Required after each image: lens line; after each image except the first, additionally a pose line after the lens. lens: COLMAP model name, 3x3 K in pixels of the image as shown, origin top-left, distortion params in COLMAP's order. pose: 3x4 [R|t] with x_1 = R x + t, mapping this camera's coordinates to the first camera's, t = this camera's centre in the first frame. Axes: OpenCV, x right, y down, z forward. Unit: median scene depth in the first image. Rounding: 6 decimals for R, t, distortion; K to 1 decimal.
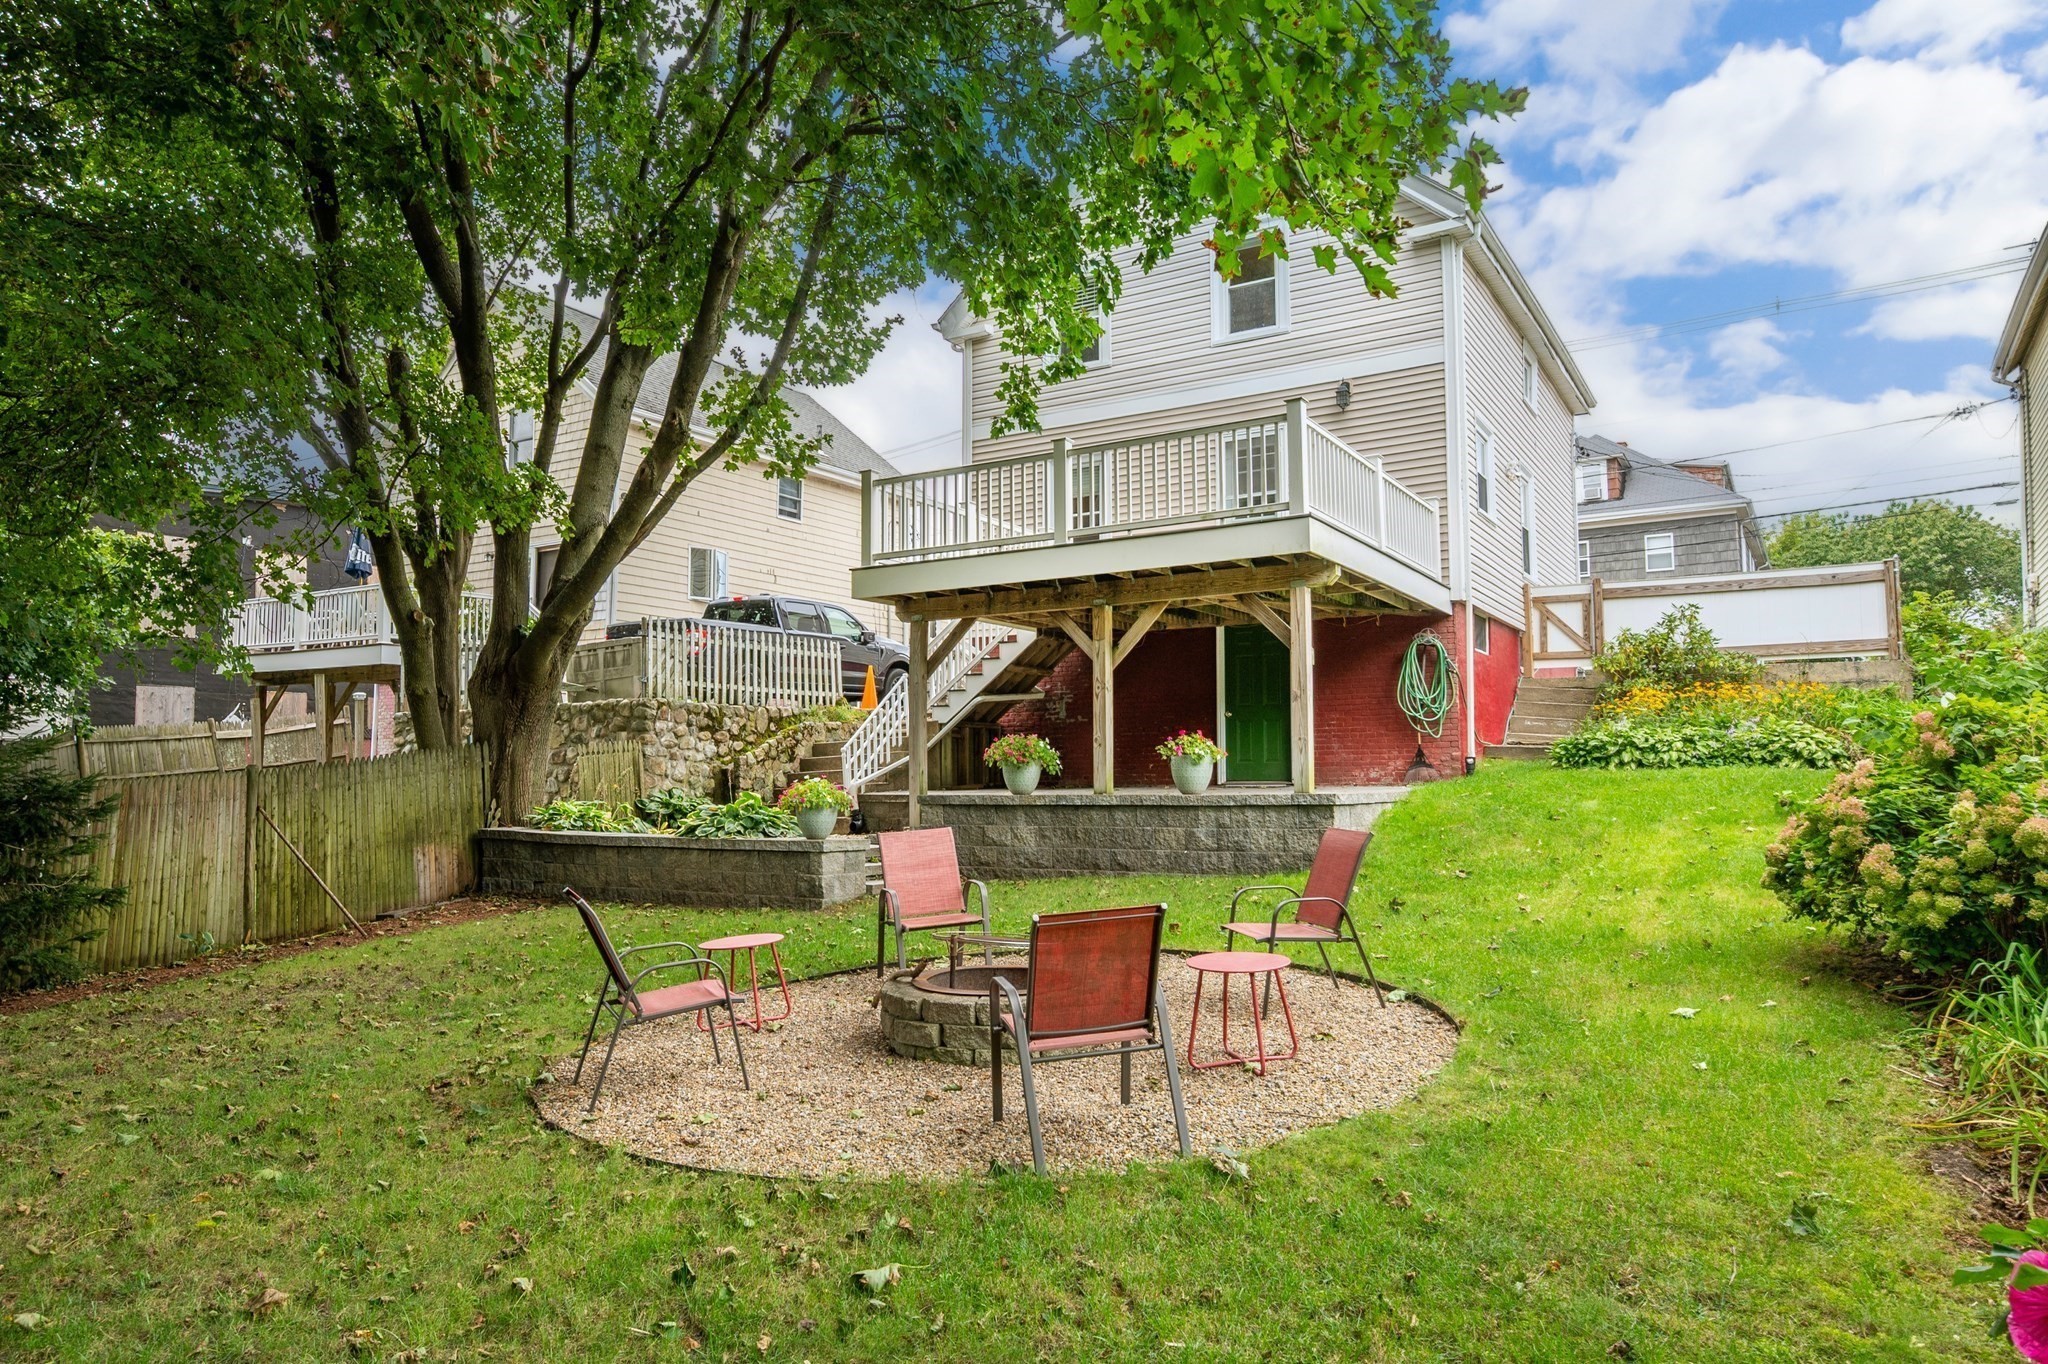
lens RADIAL K [[1314.3, 0, 1023.7], [0, 1314.3, 686.8], [0, 0, 1]] dist [0.010777, 0.000334]
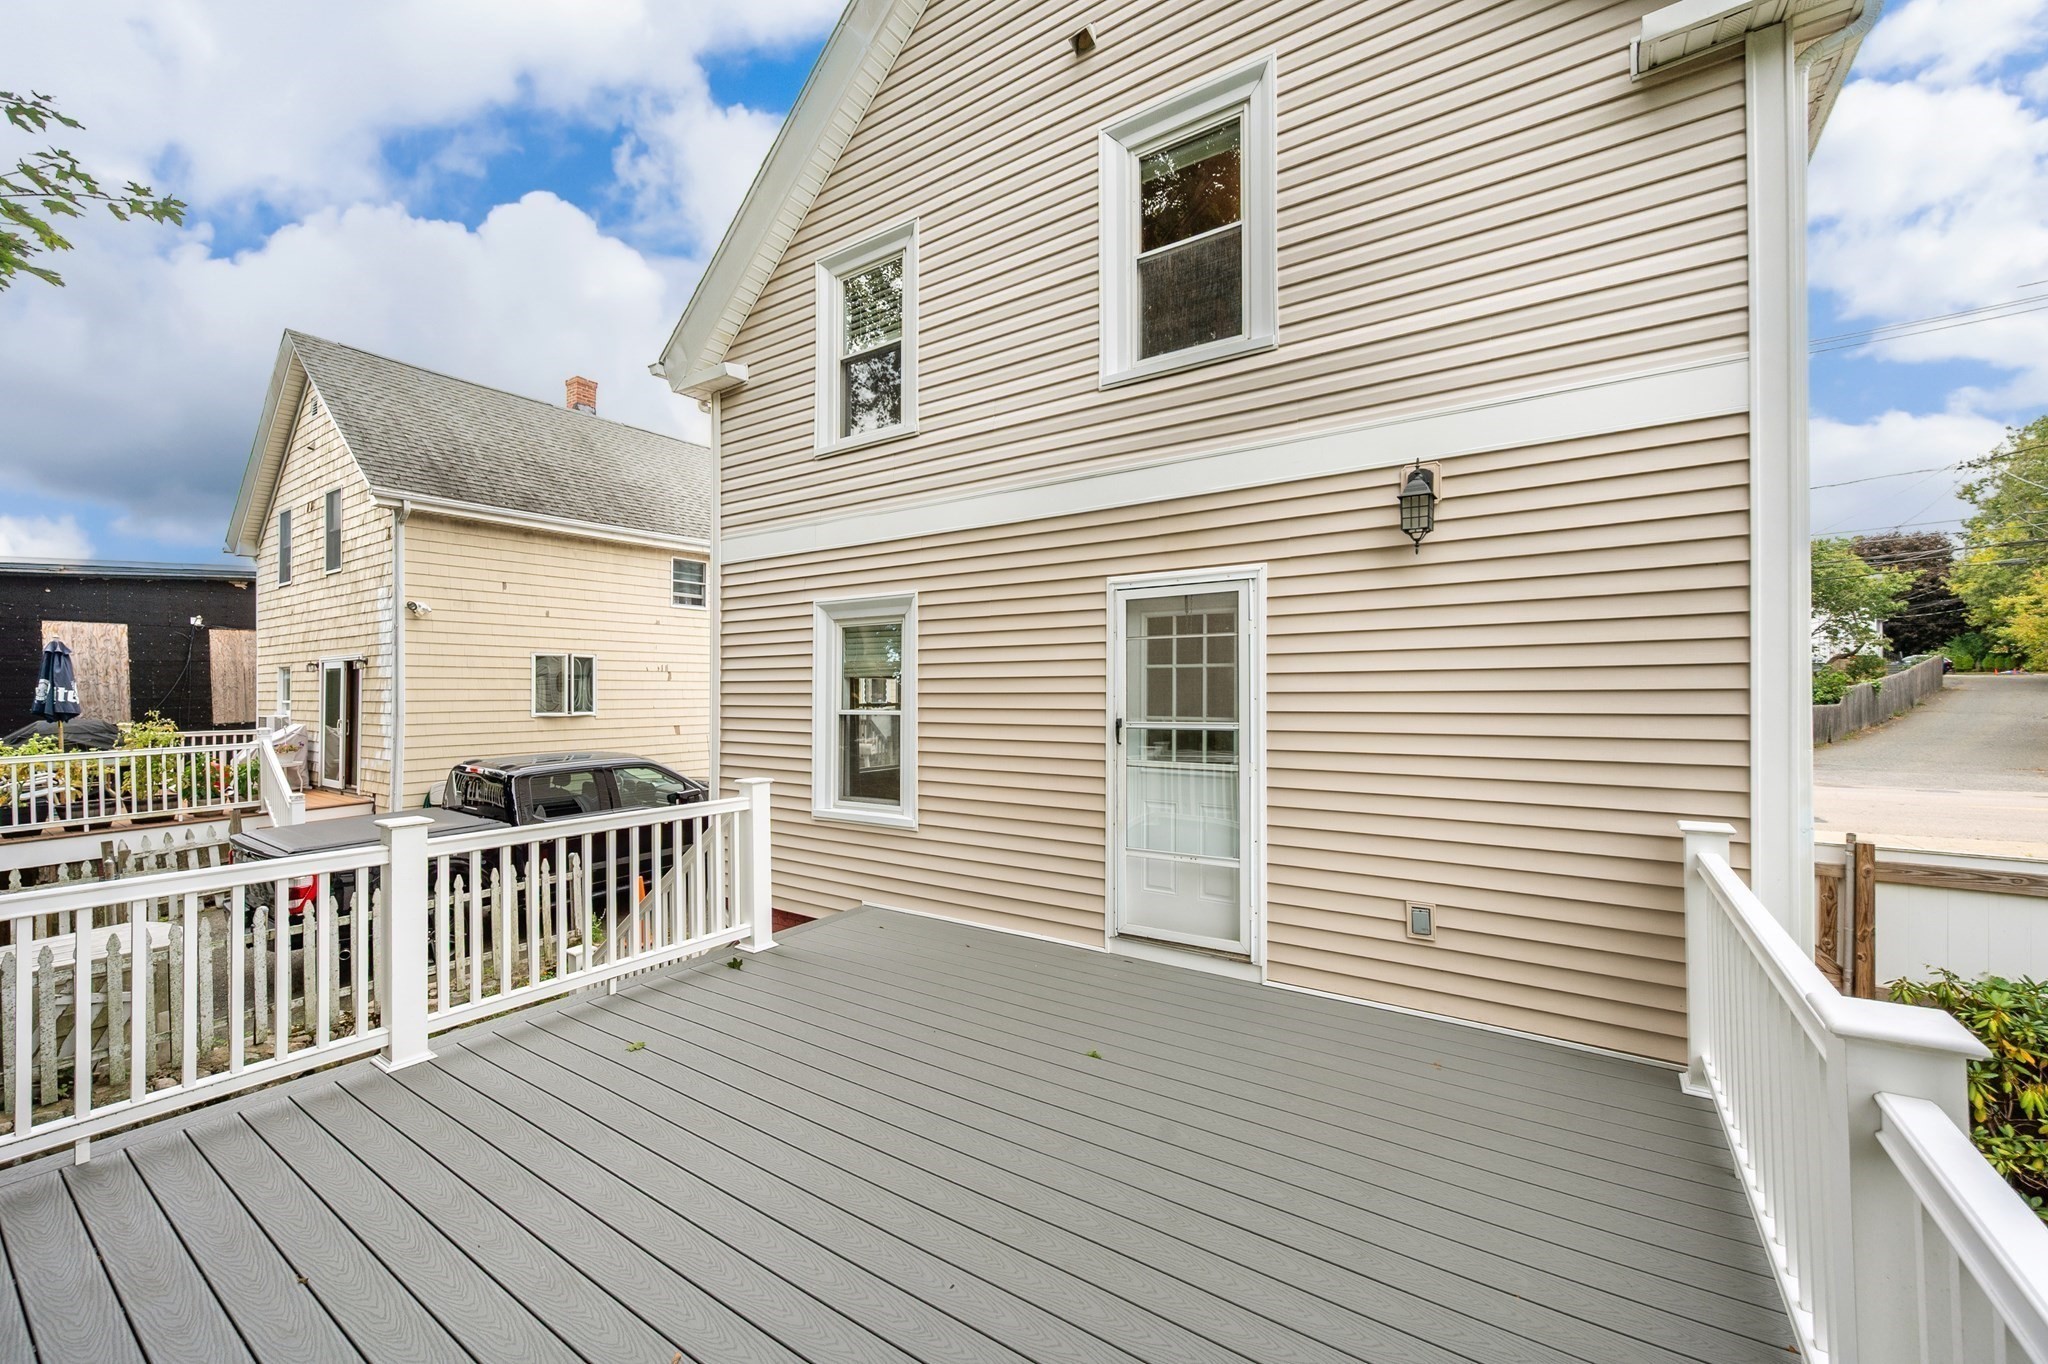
lens RADIAL K [[806.2, 0, 1027.1], [0, 806.2, 681.7], [0, 0, 1]] dist [-0.003070, 0.000018]
pose [[0.998674, 0.000175, -0.051473, 0.147943], [0.003120, 0.997950, 0.063920, -0.194734], [0.051379, -0.063996, 0.996627, 0.795339]]
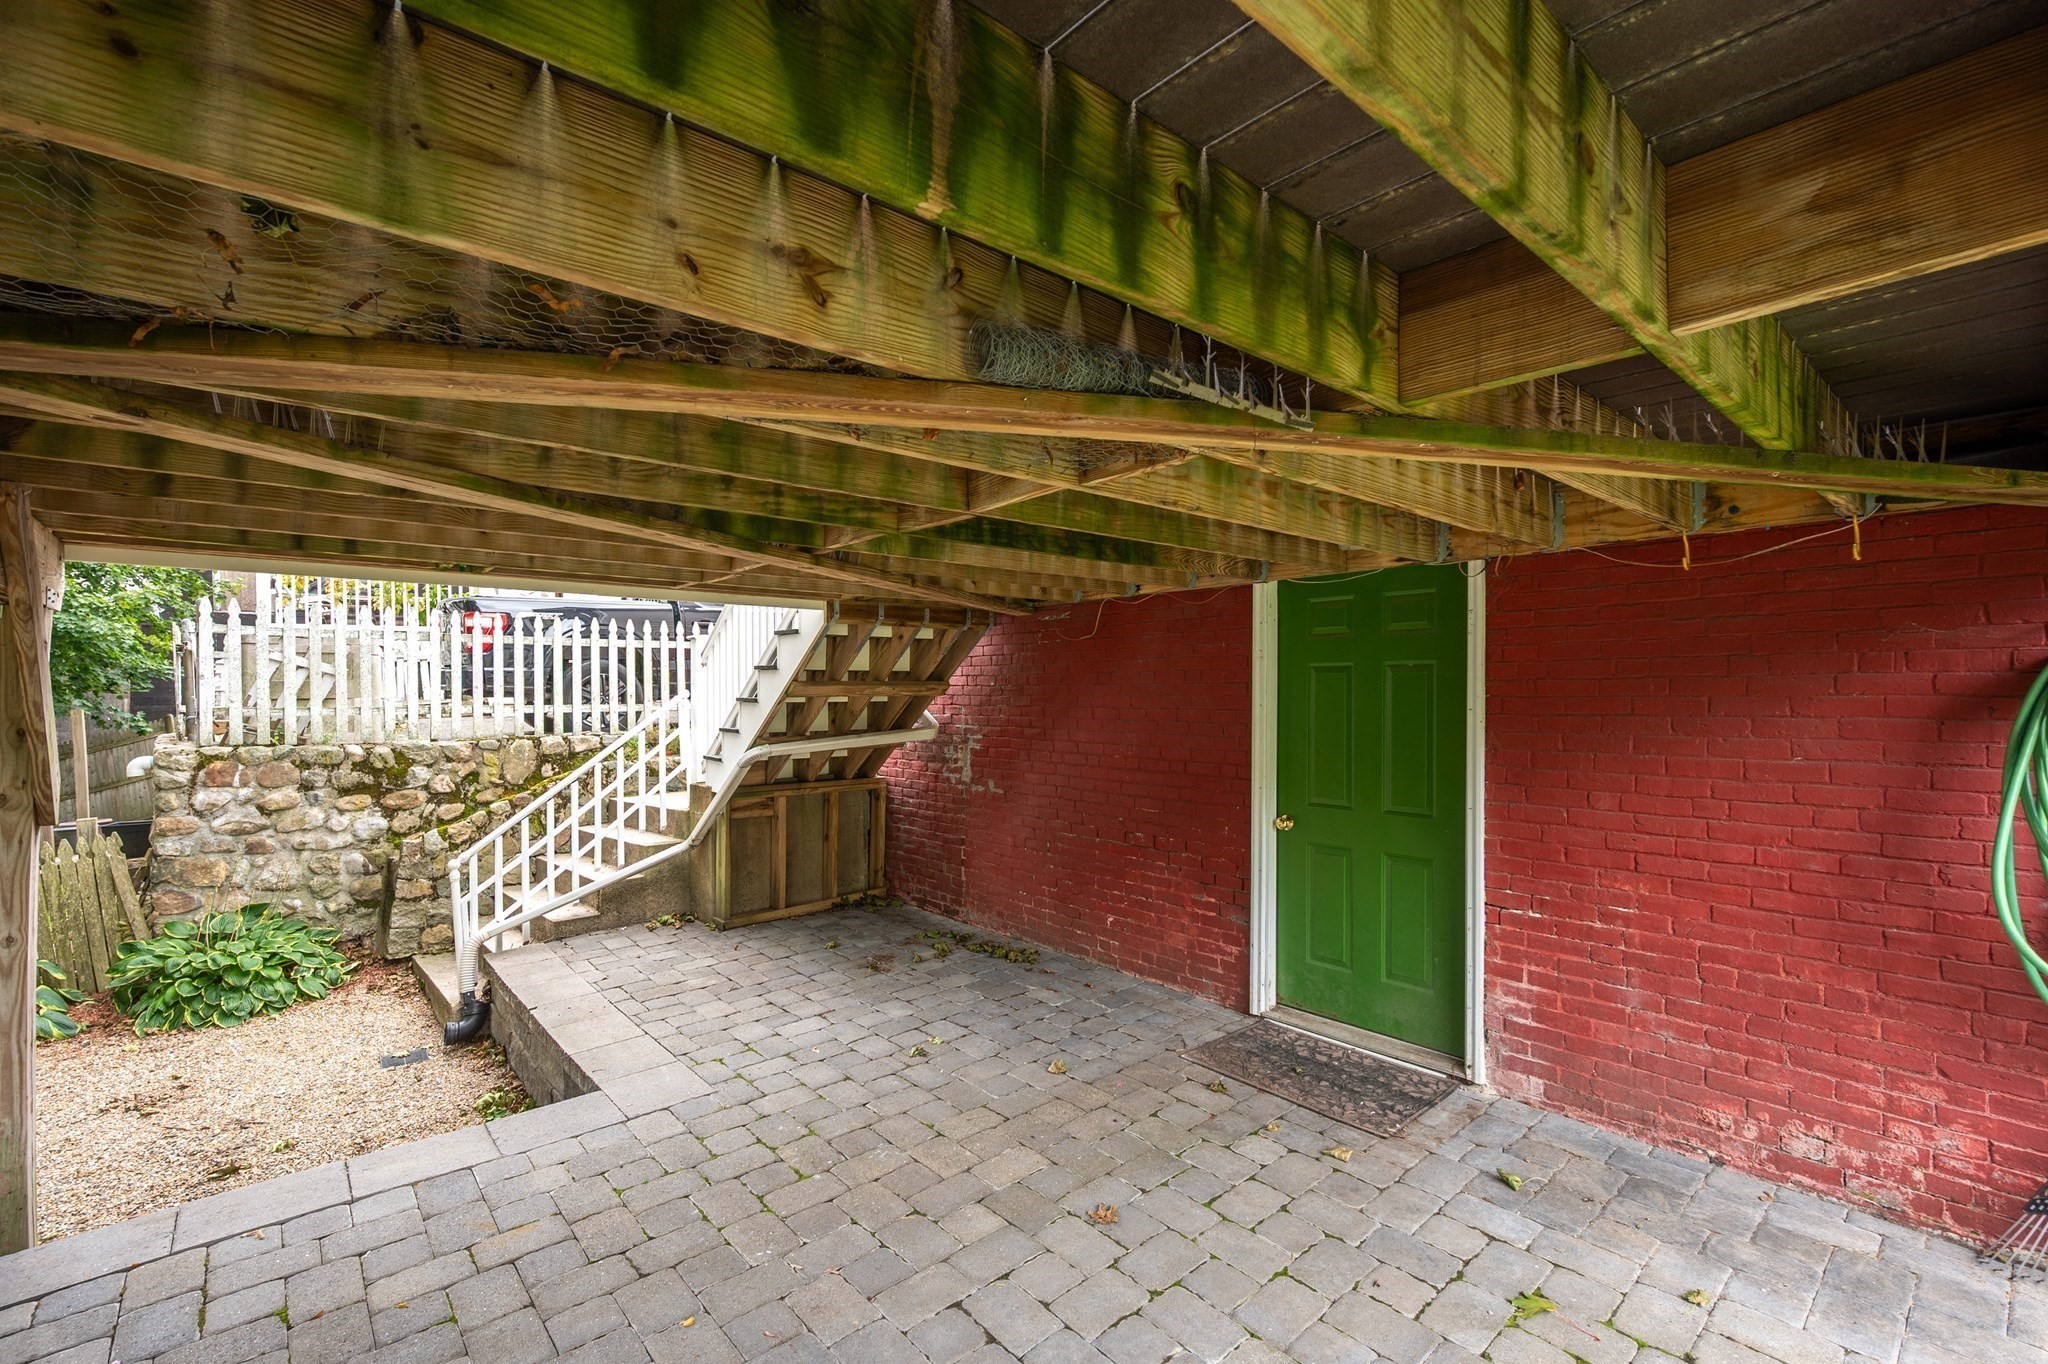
lens RADIAL K [[900.7, 0, 1023.5], [0, 900.7, 686.7], [0, 0, 1]] dist [0.001935, 0.000327]
pose [[0.951550, 0.001653, -0.307489, 0.179882], [0.018541, 0.997858, 0.062742, -0.037379], [0.306934, -0.065403, 0.949481, 0.815109]]
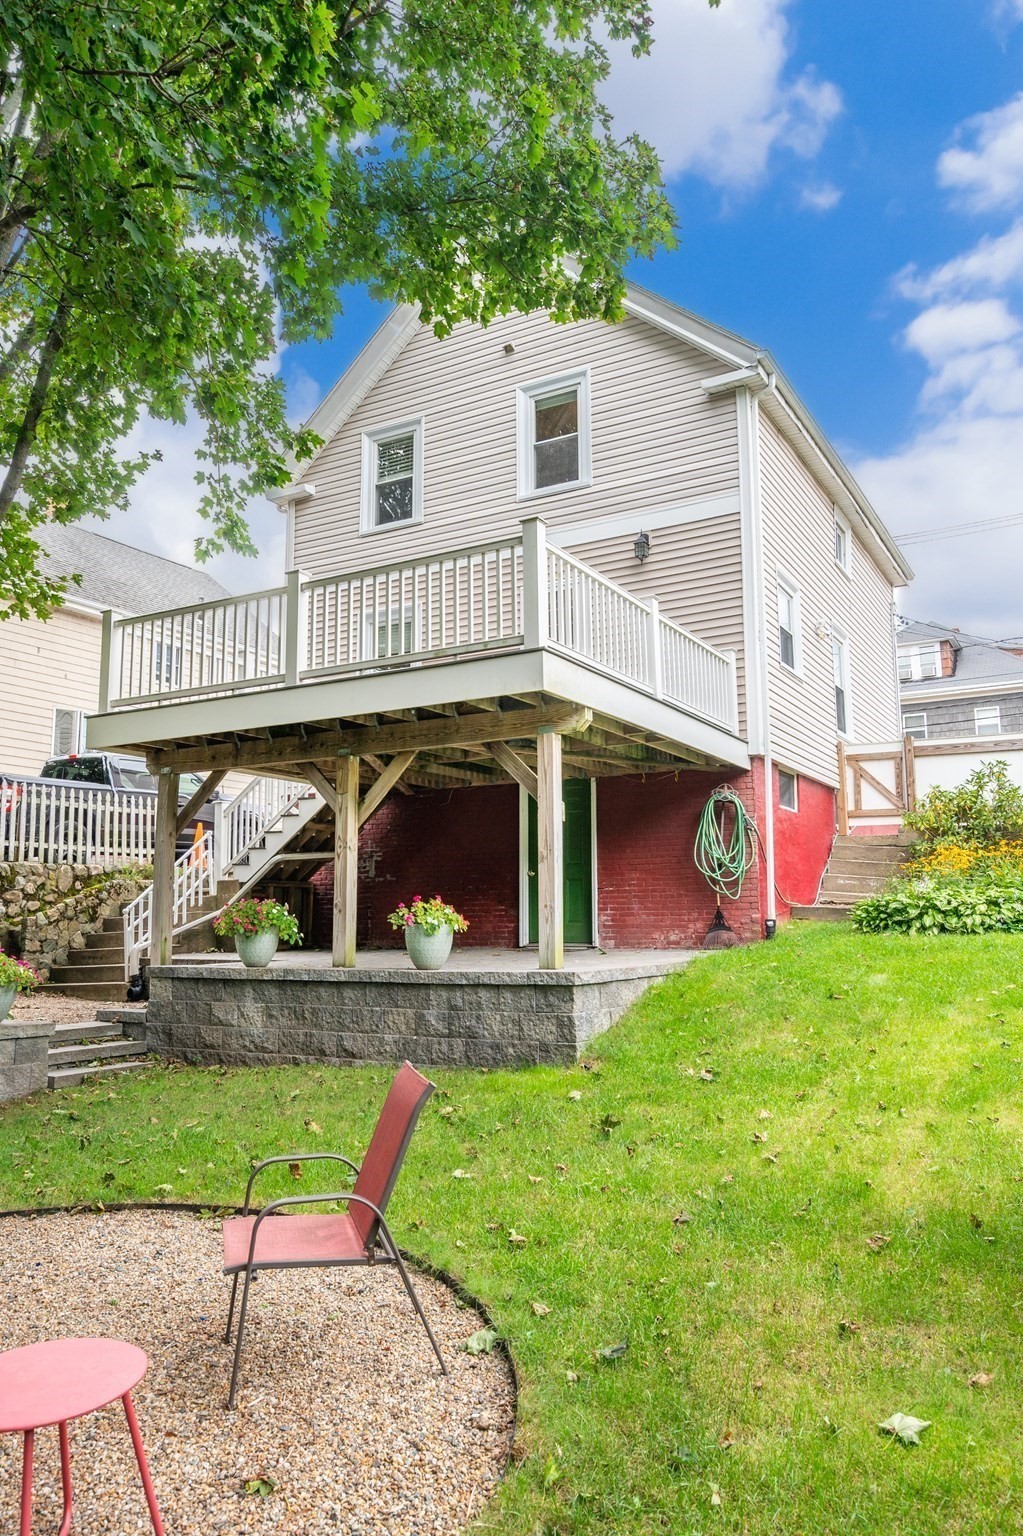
lens RADIAL K [[1099.7, 0, 509.3], [0, 1099.7, 772.2], [0, 0, 1]] dist [0.006491, 0.000152]
pose [[0.999590, 0.001910, 0.028582, 0.127619], [-0.000100, 0.998001, -0.063192, -0.002275], [-0.028645, 0.063164, 0.997592, 0.206532]]
